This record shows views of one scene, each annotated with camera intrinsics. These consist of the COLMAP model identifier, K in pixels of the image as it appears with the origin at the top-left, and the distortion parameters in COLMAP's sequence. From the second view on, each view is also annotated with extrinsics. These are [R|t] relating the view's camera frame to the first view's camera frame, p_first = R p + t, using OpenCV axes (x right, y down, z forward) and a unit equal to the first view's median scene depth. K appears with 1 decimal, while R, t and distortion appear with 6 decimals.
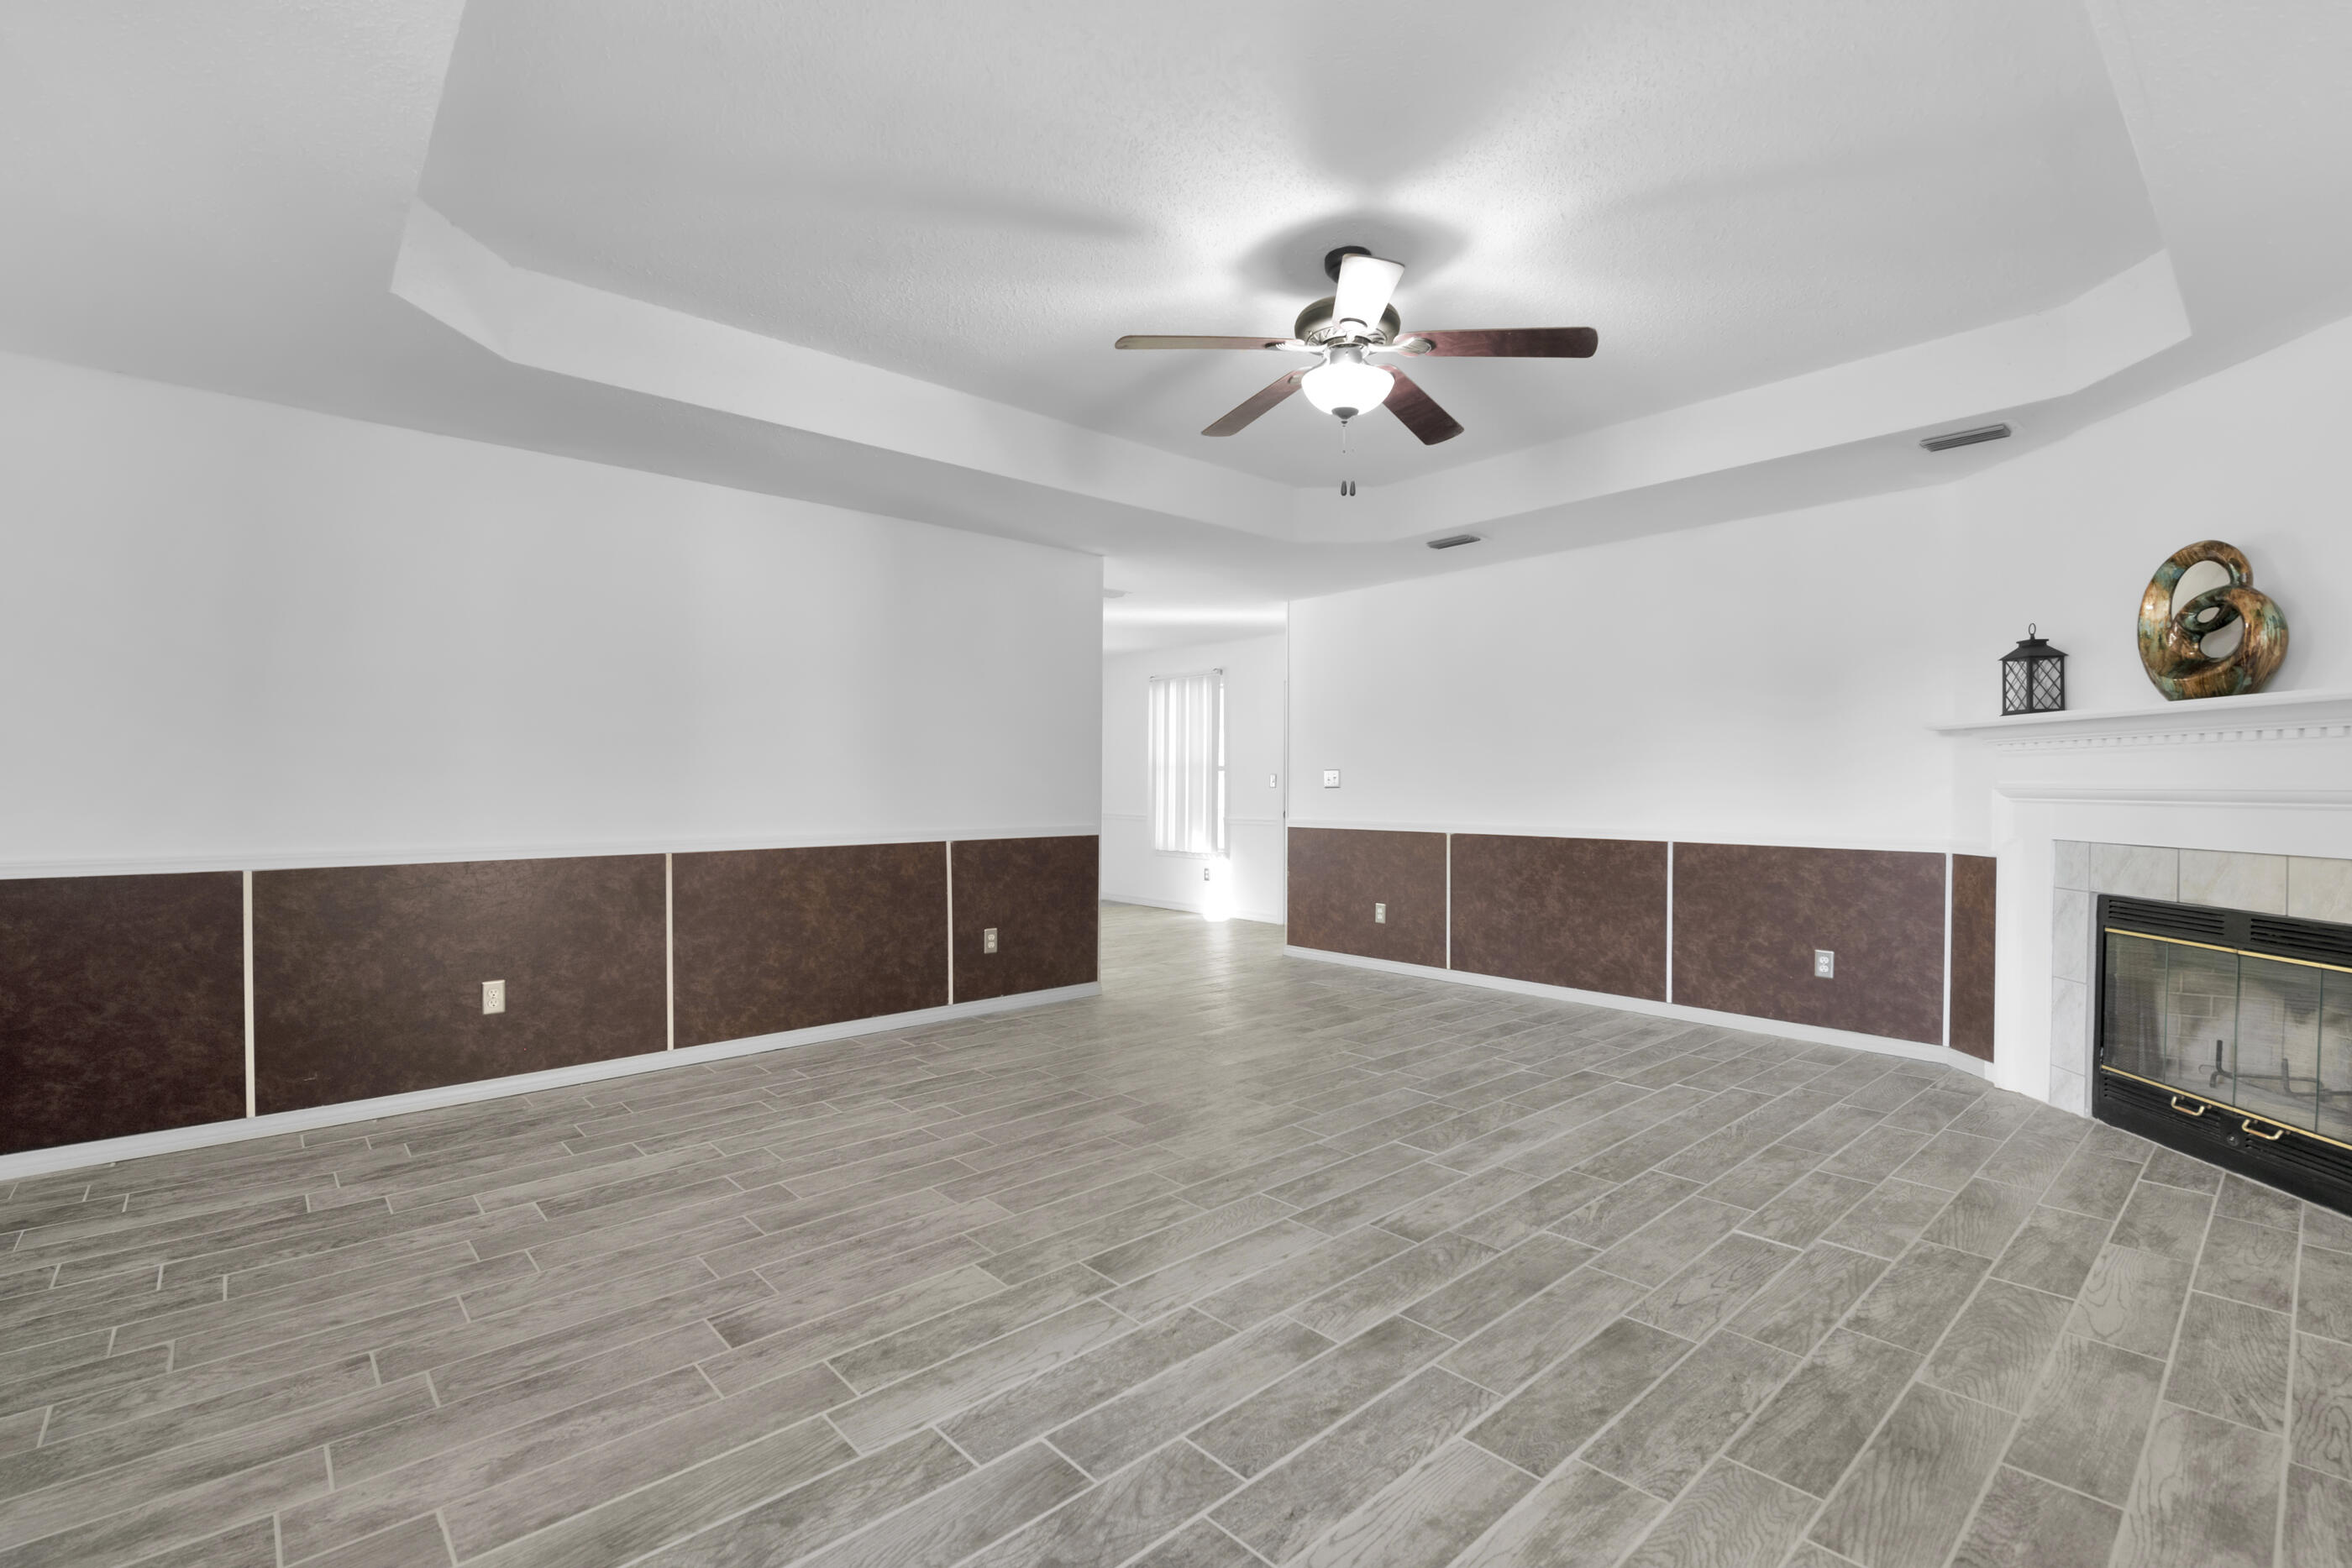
lens RADIAL K [[1024.2, 0, 1275.5], [0, 1024.2, 803.7], [0, 0, 1]] dist [0.006102, -0.005620]
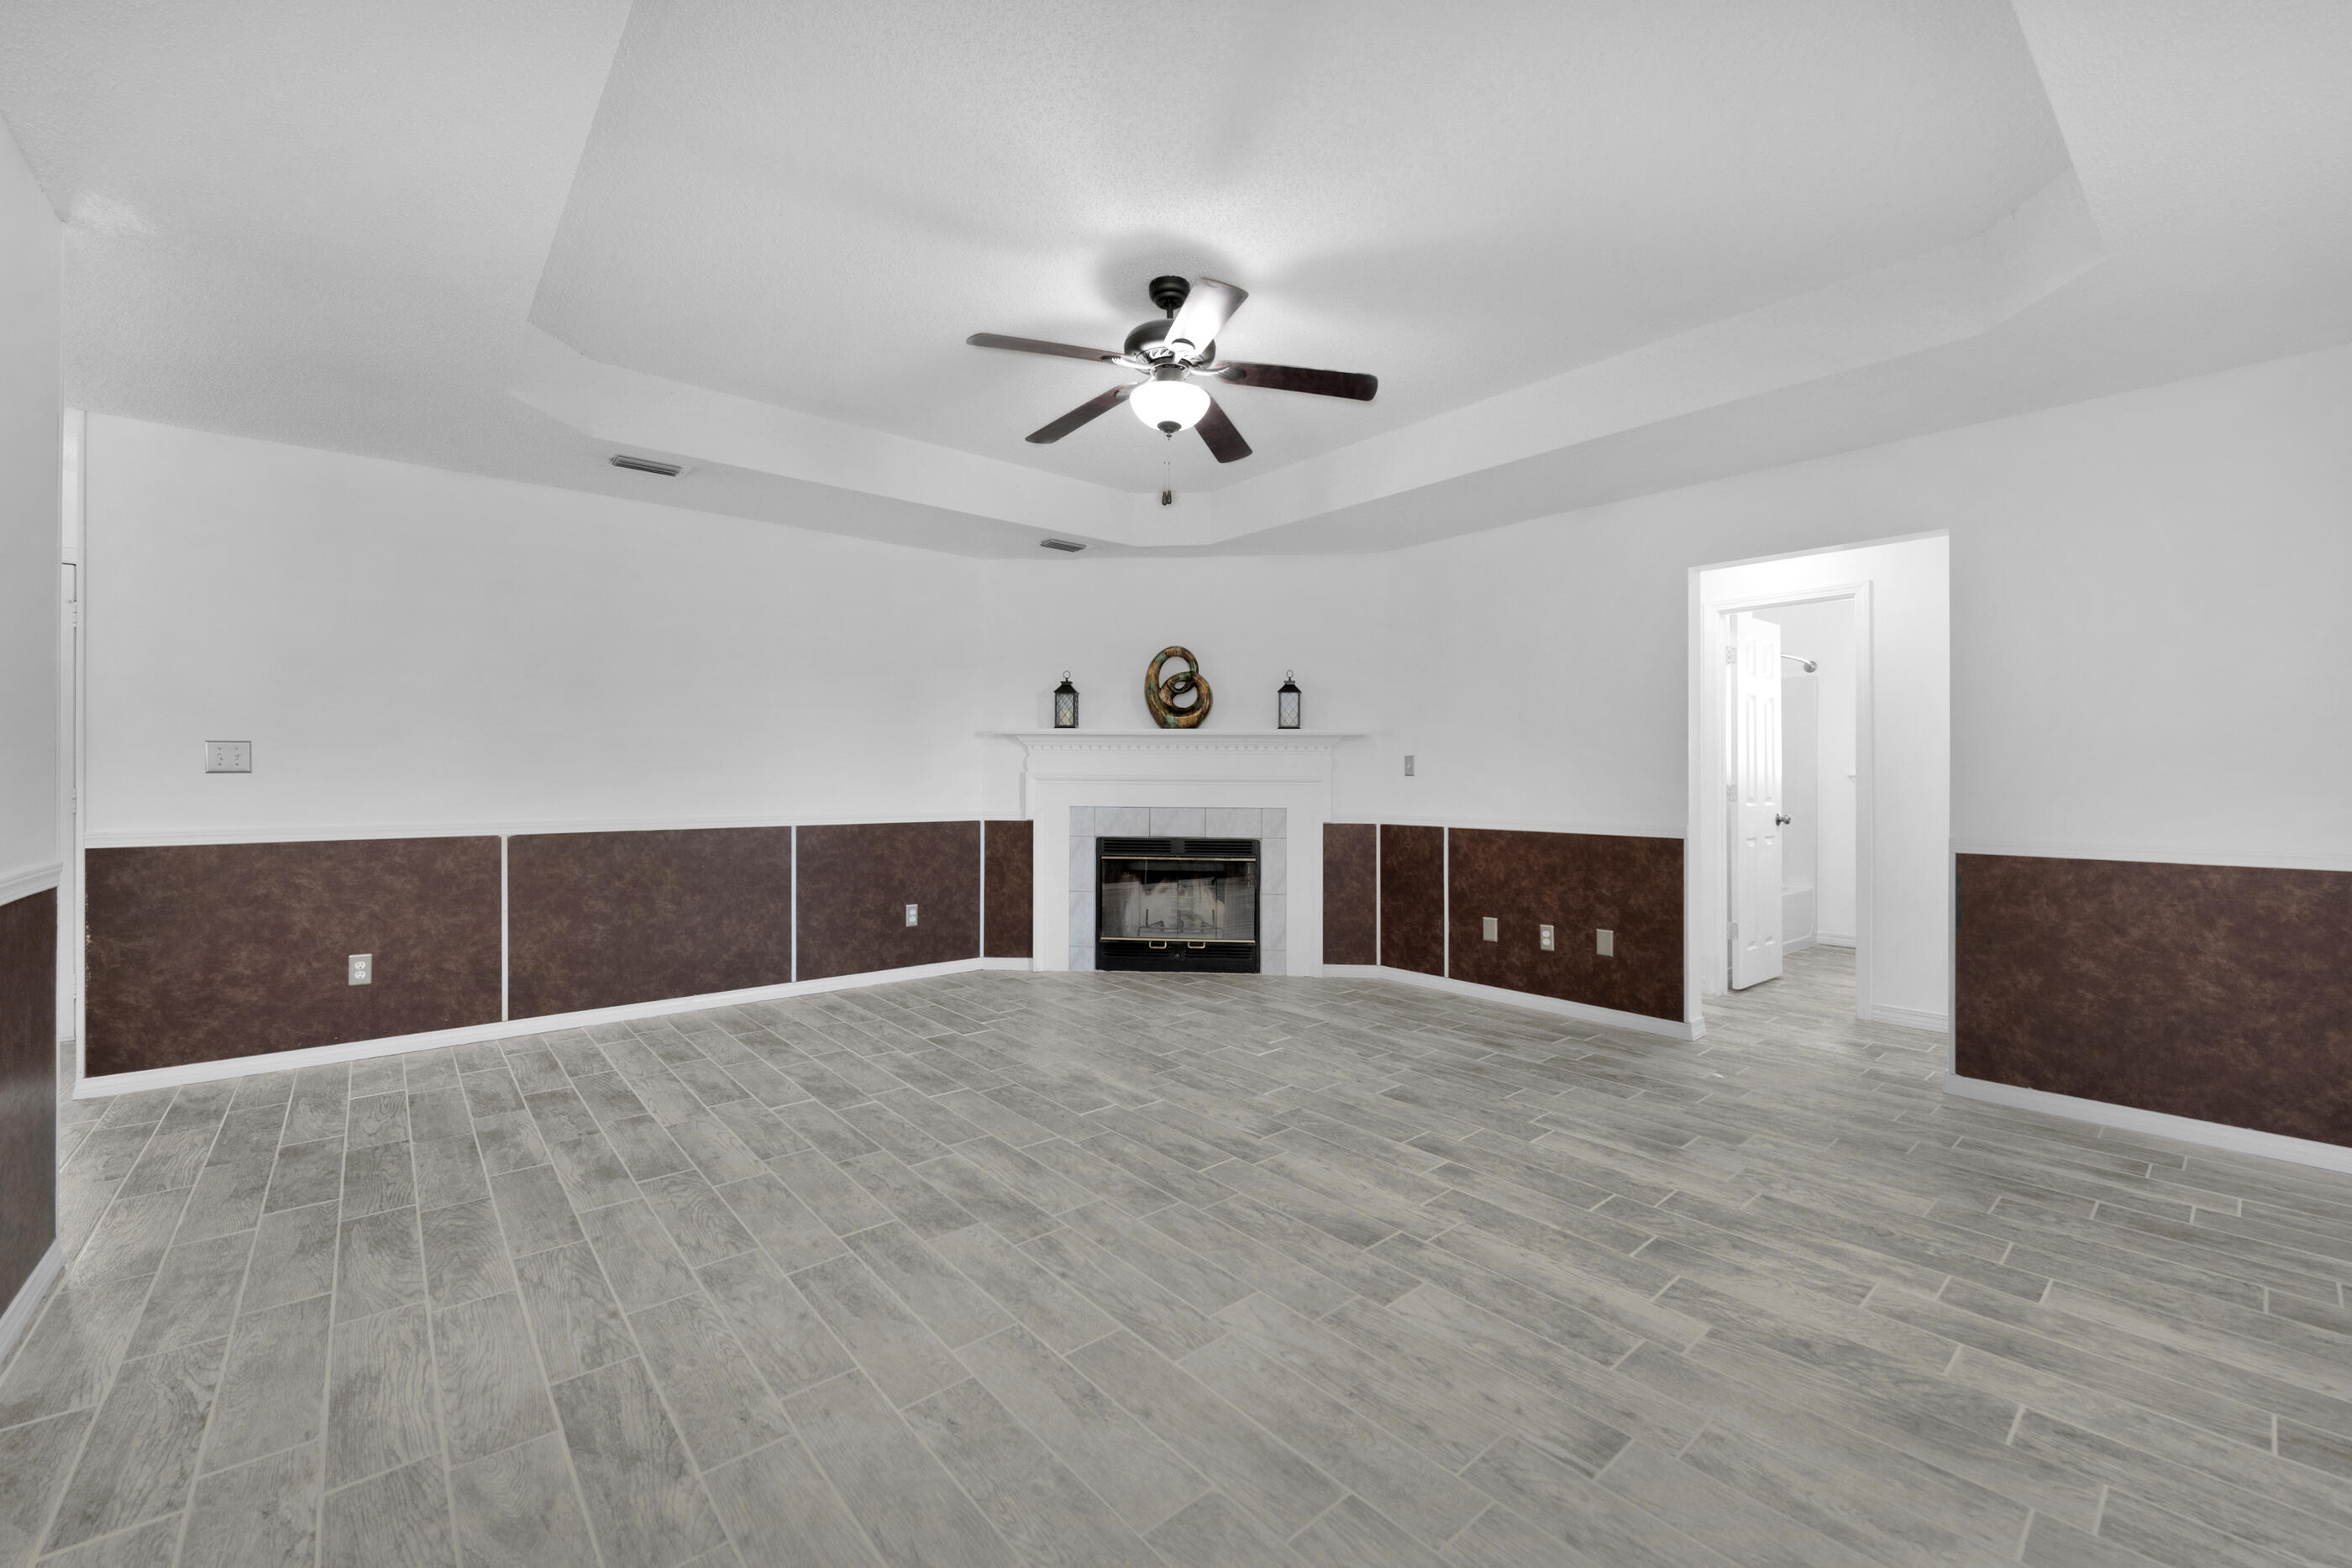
lens RADIAL K [[952.5, 0, 1189.2], [0, 952.5, 781.9], [0, 0, 1]] dist [0.005223, -0.005867]
pose [[0.073175, -0.008644, 0.997282, -0.872319], [0.013749, 0.999876, 0.007658, -0.014738], [-0.997224, 0.013152, 0.073285, 0.848594]]
